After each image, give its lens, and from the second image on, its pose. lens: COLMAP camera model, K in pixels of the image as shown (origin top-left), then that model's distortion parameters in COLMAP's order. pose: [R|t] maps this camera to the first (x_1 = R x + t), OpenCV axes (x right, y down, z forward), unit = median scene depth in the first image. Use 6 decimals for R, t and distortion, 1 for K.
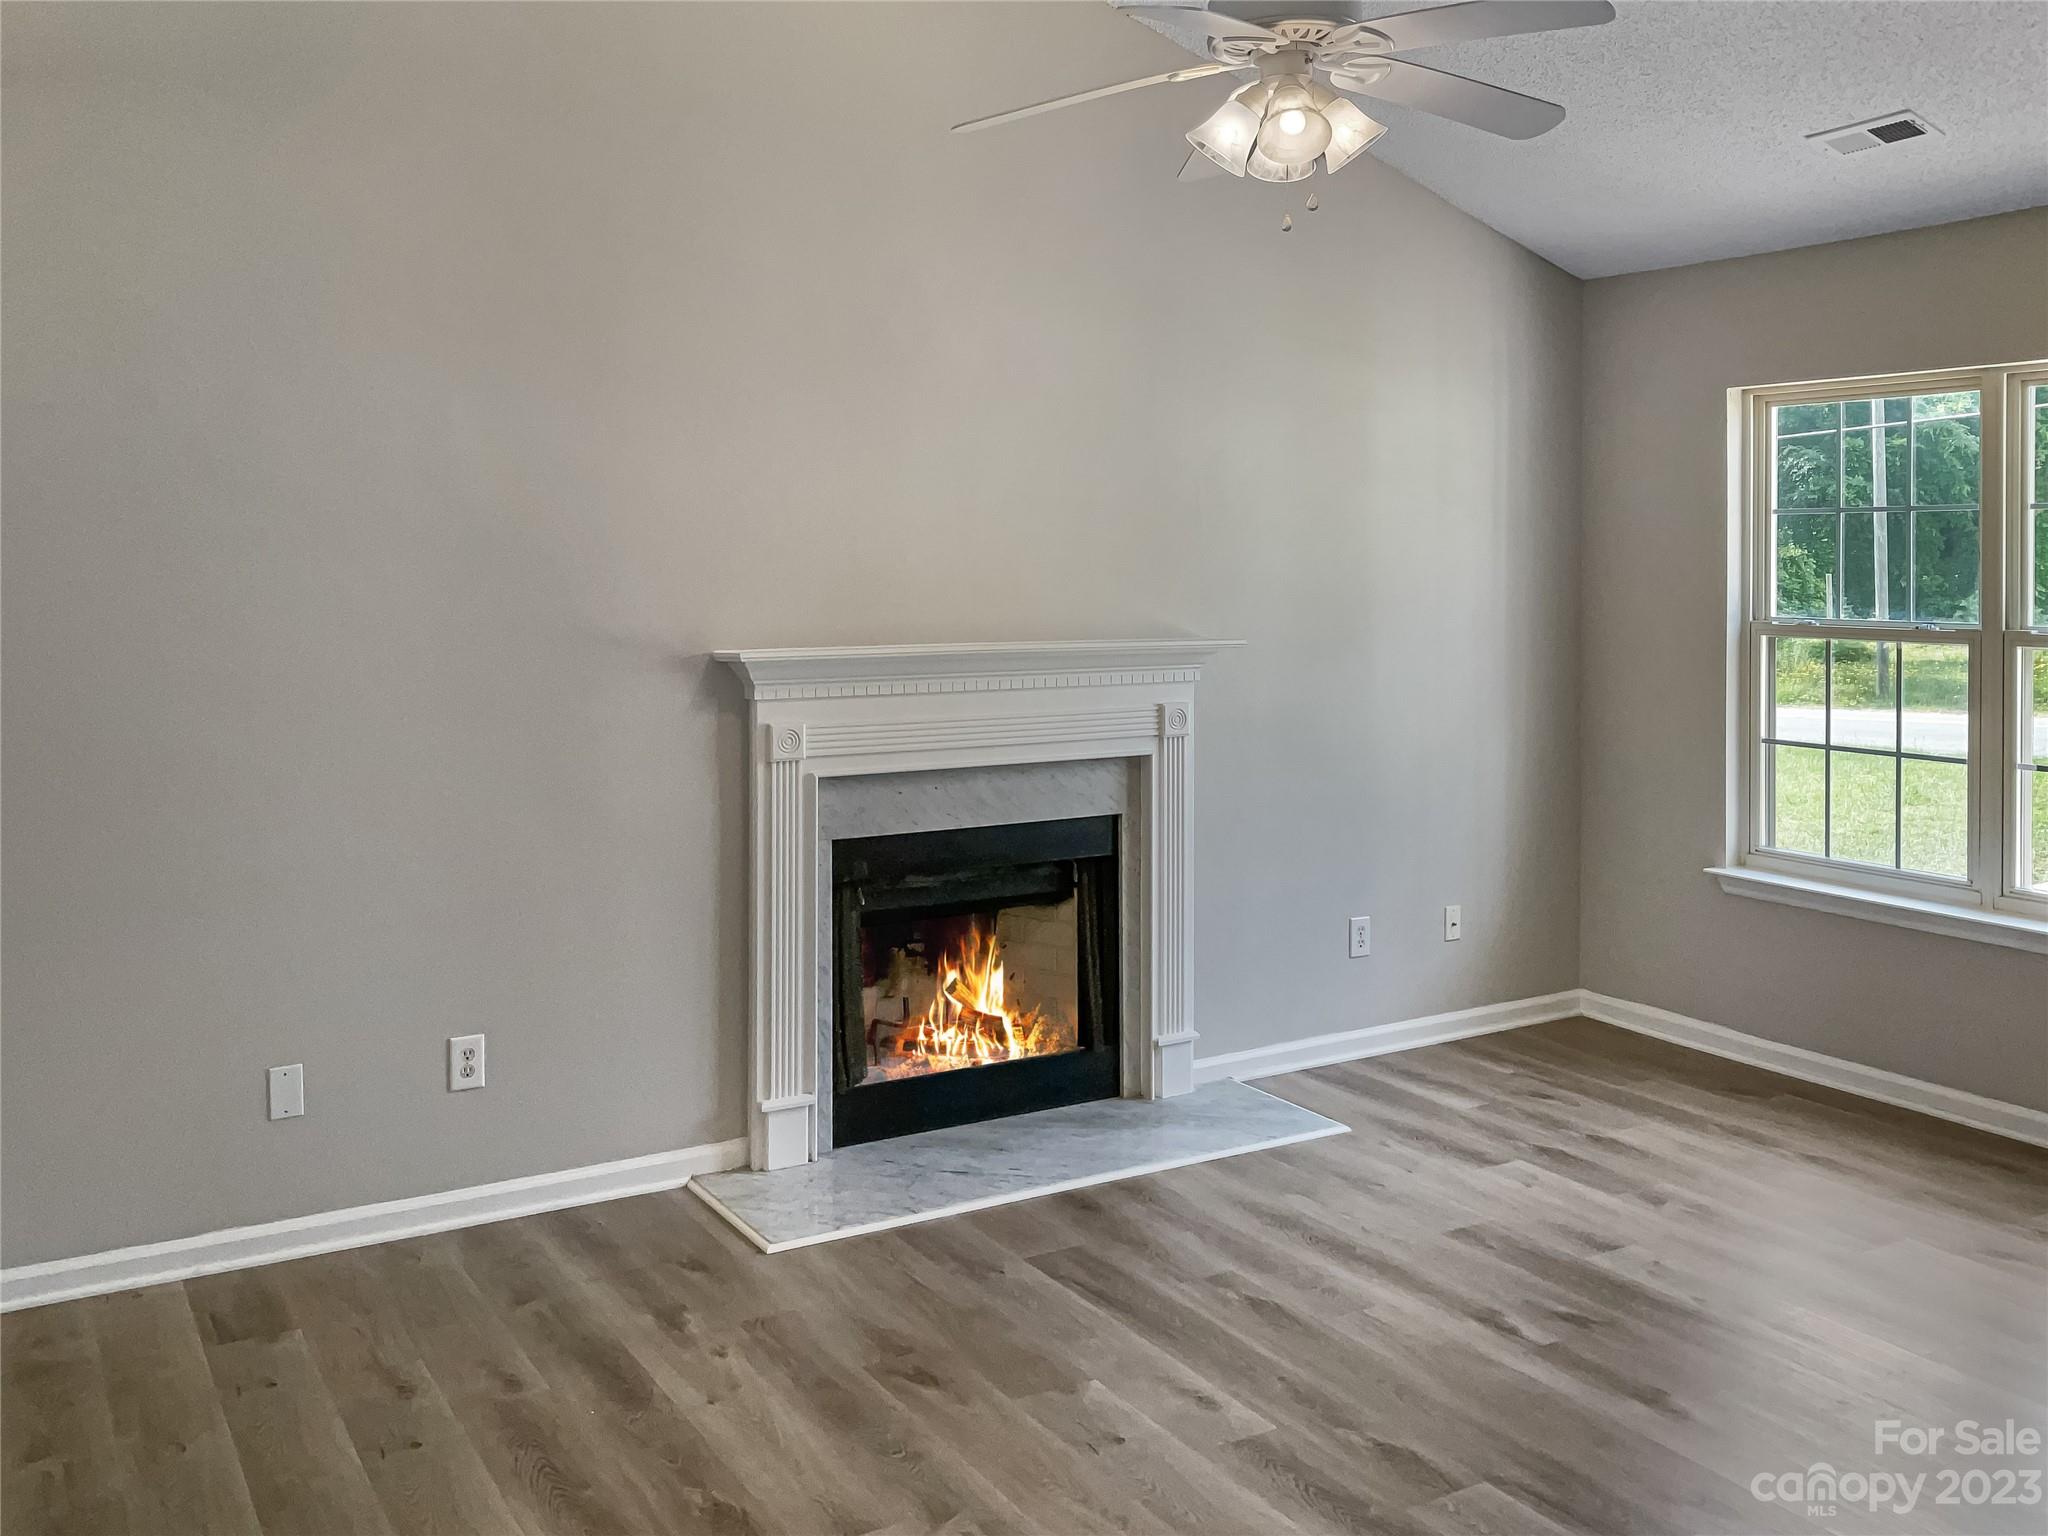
lens RADIAL K [[1797.4, 0, 1017.1], [0, 1797.4, 592.6], [0, 0, 1]] dist [0.002204, 0.002110]
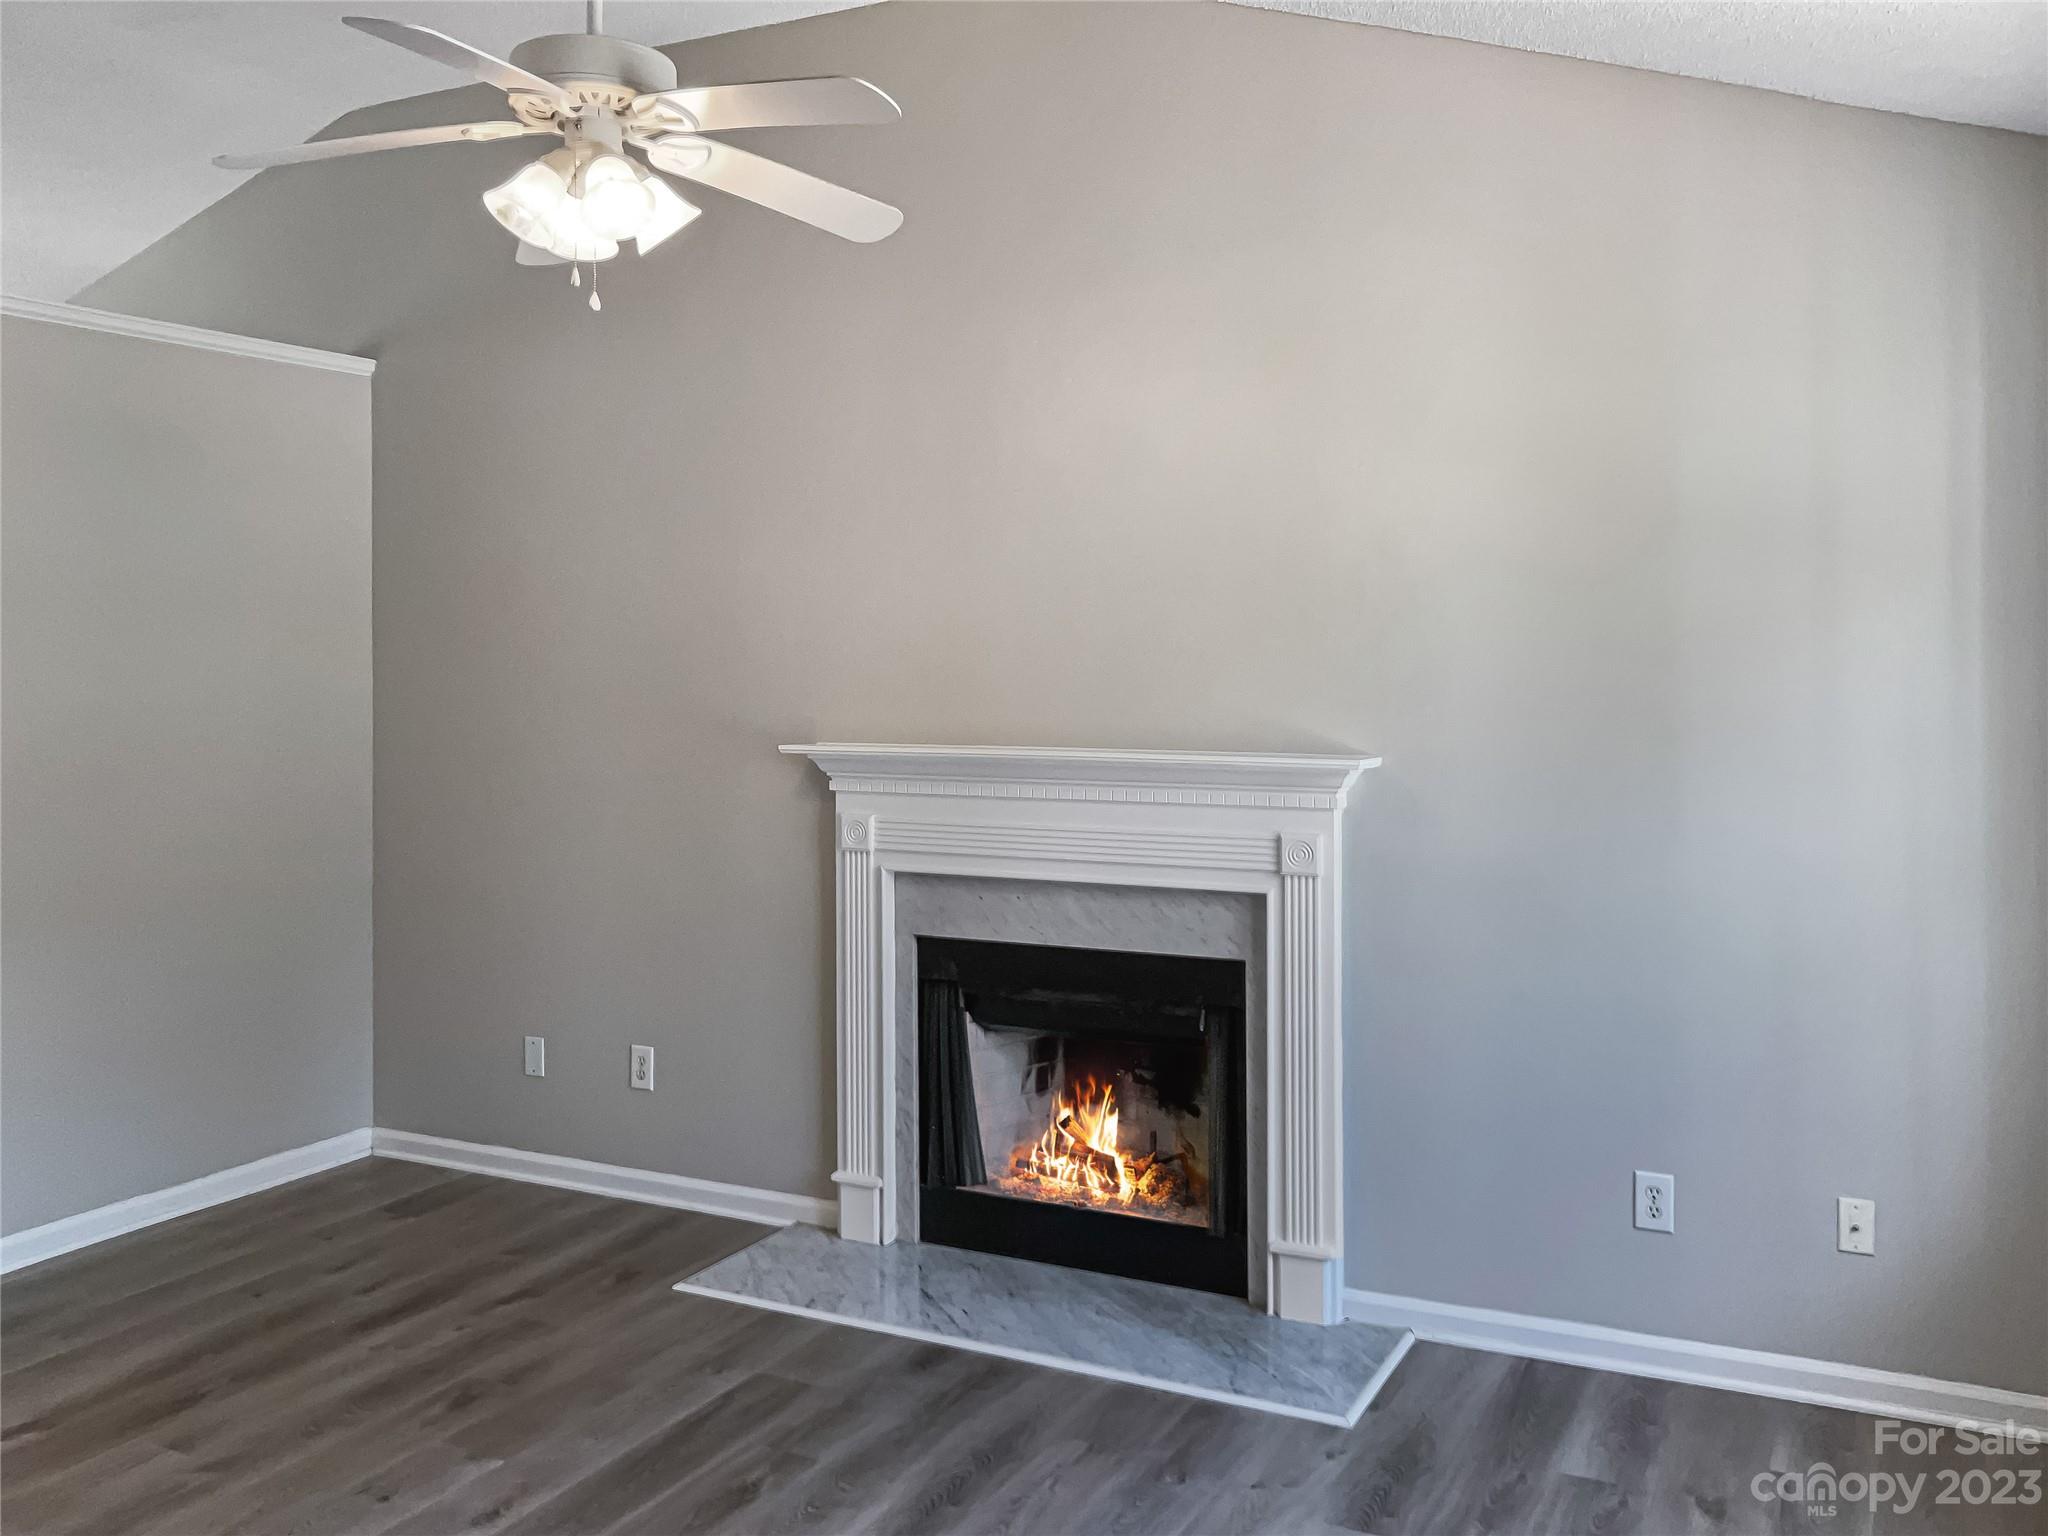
lens RADIAL K [[1769.0, 0, 1018.0], [0, 1769.0, 633.3], [0, 0, 1]] dist [-0.002878, -0.013871]
pose [[0.526689, -0.009870, -0.850001, 0.775536], [-0.010024, 0.999791, -0.017820, -0.015421], [0.849999, 0.017906, 0.526480, 0.518833]]
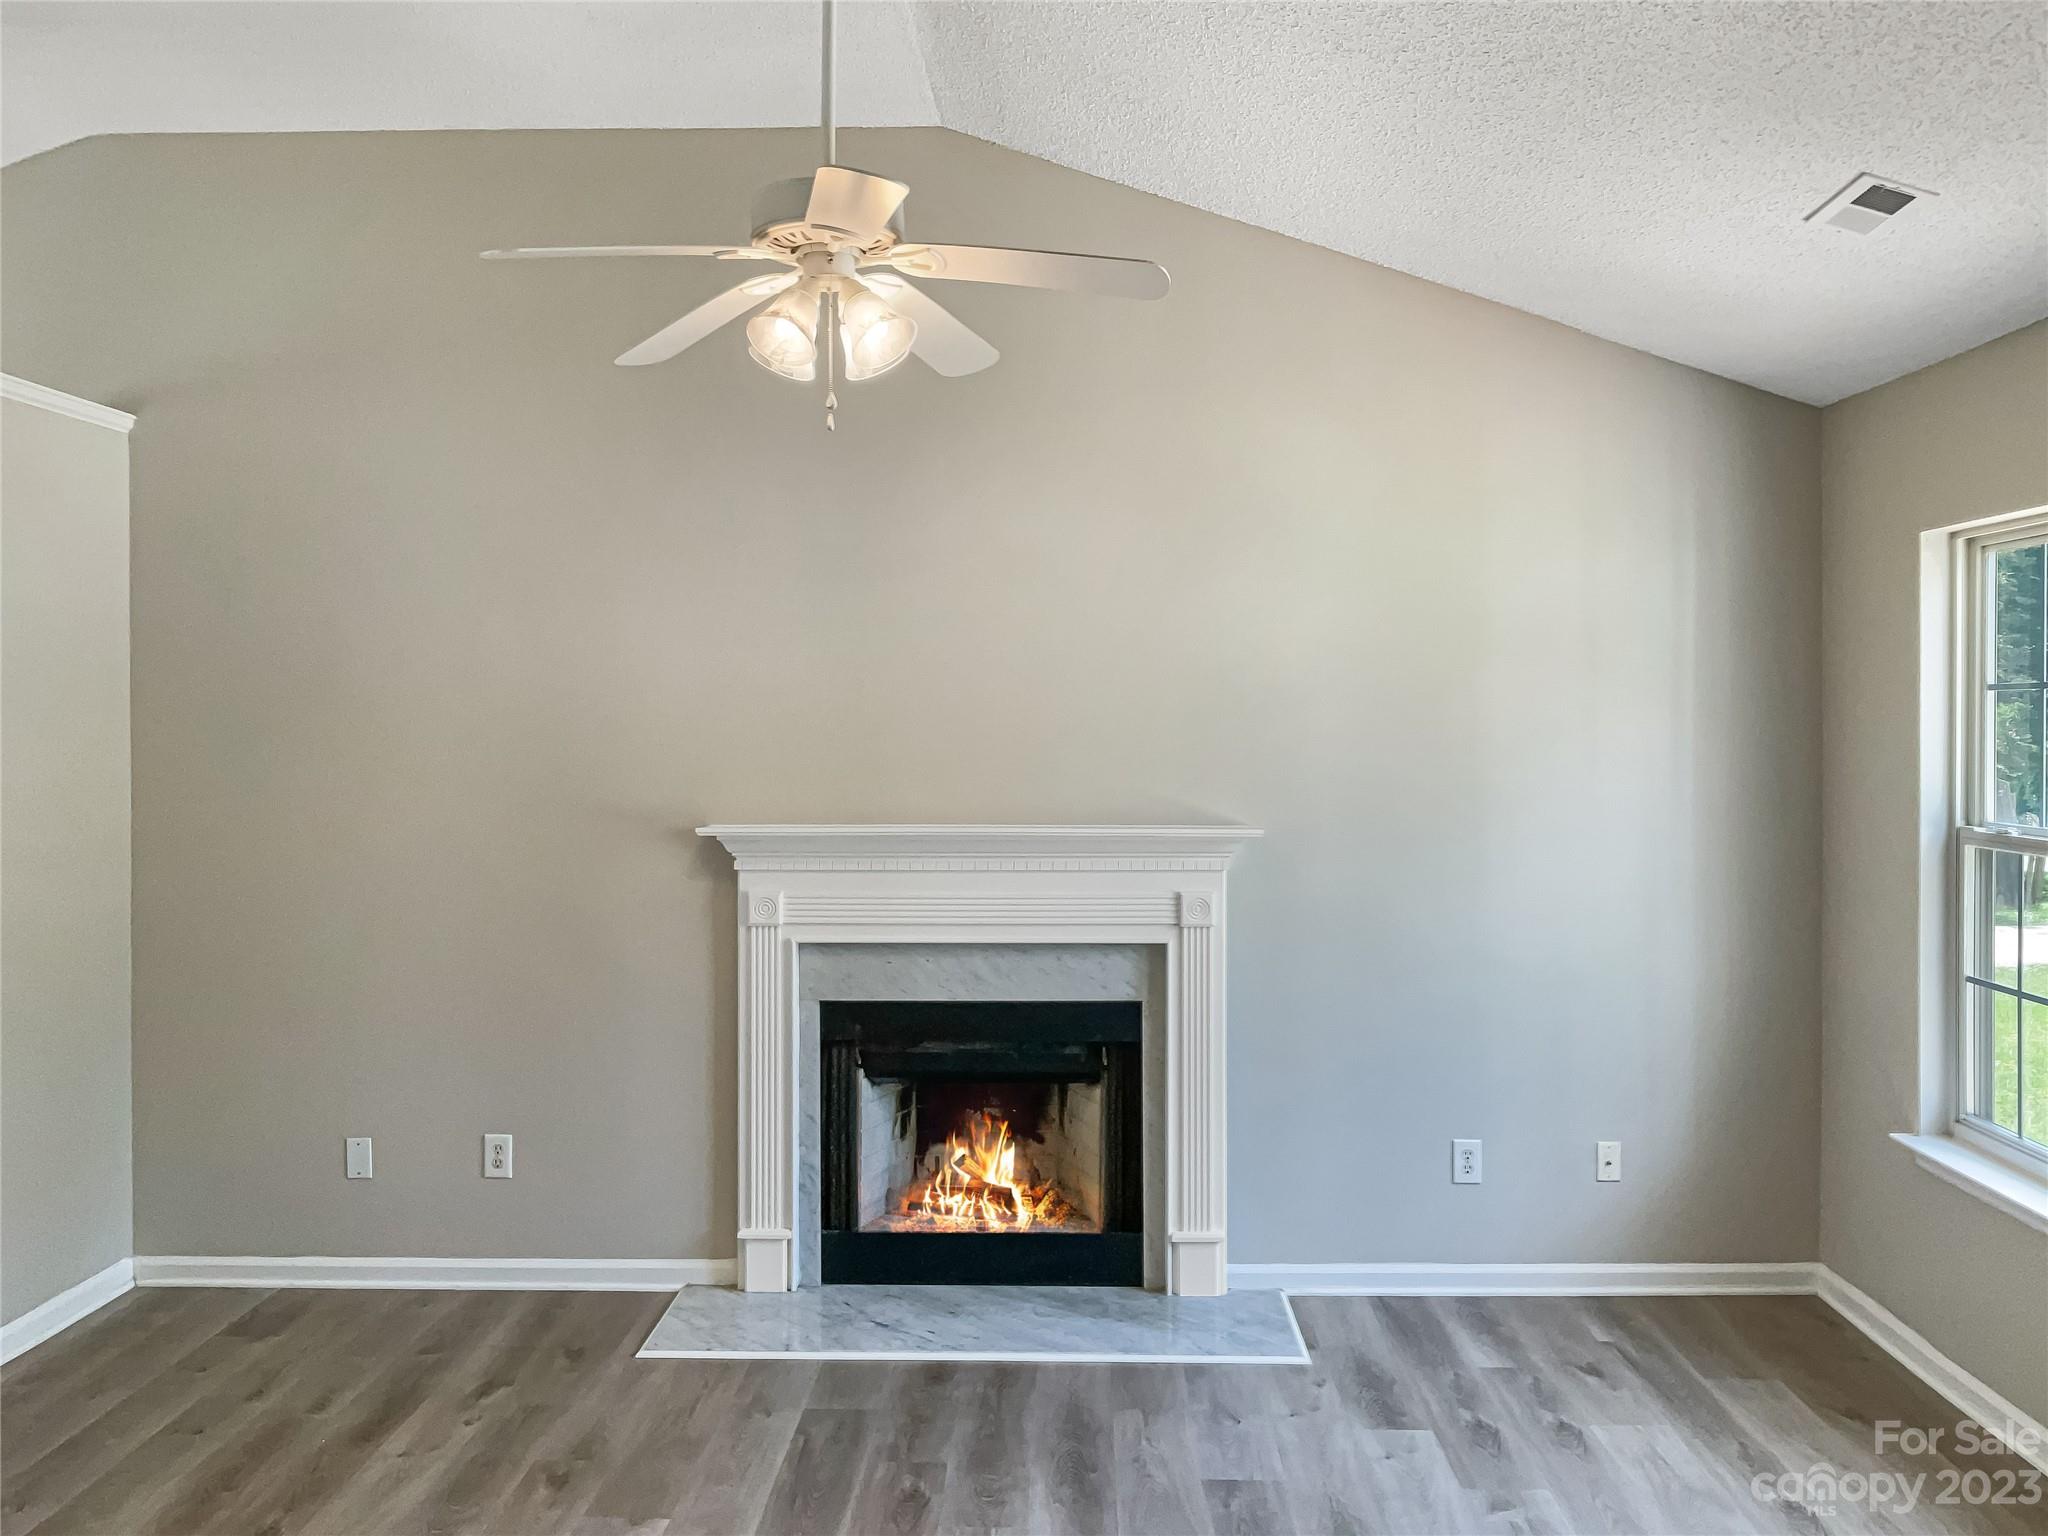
lens RADIAL K [[1730.7, 0, 1027.2], [0, 1730.7, 735.0], [0, 0, 1]] dist [0.001637, -0.016475]
pose [[0.846135, 0.003024, -0.532959, 0.563604], [-0.008831, 0.999926, -0.008348, -0.016701], [0.532895, 0.011770, 0.846100, 0.172874]]
